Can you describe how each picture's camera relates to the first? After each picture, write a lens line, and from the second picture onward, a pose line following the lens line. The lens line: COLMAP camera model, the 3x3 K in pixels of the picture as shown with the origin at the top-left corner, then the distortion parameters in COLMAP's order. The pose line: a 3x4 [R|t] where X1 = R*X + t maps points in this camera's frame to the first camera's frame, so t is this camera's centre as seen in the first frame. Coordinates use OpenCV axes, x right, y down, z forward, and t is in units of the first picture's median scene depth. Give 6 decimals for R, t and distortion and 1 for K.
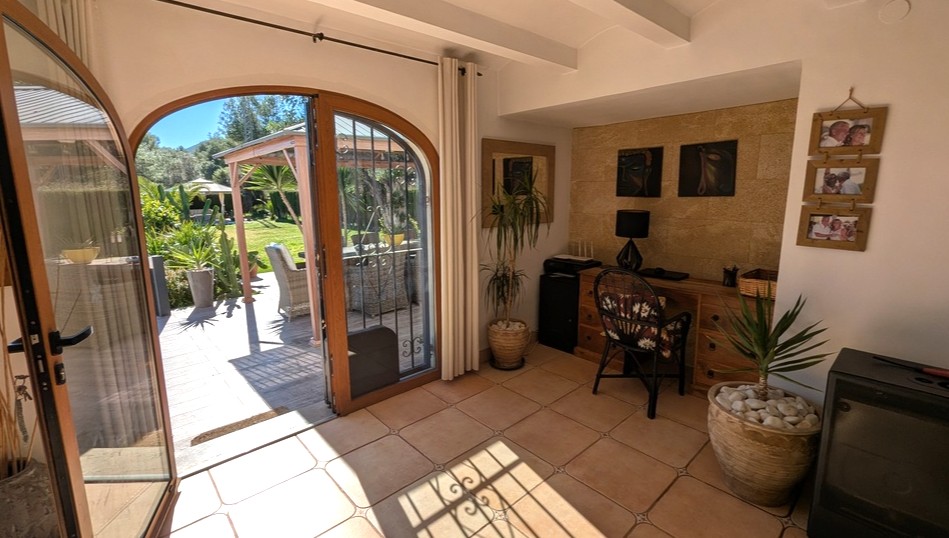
lens RADIAL K [[417.4, 0, 481.8], [0, 417.4, 255.4], [0, 0, 1]] dist [-0.002668, -0.000563]
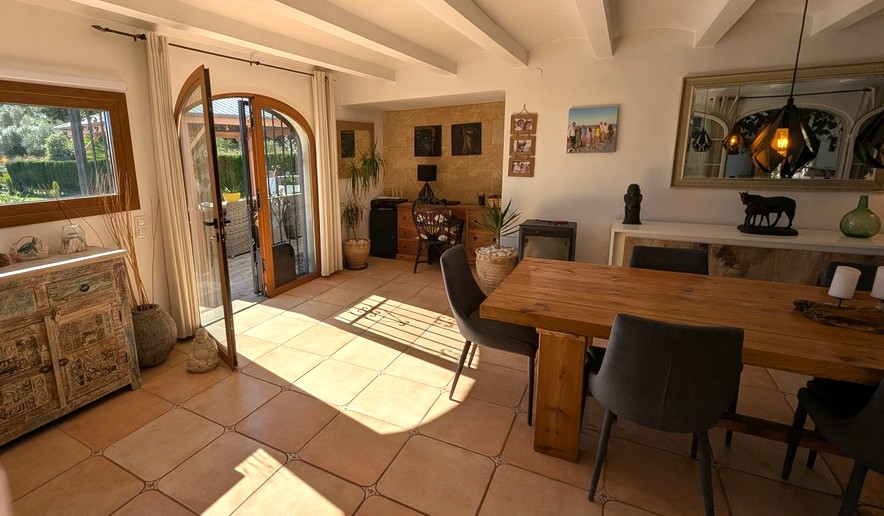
lens RADIAL K [[416.3, 0, 381.0], [0, 416.3, 235.4], [0, 0, 1]] dist [-0.002122, -0.000178]
pose [[0.952941, -0.077128, 0.293179, -0.439040], [0.066328, 0.996708, 0.046619, 0.114626], [-0.295810, -0.024980, 0.954920, -0.727197]]
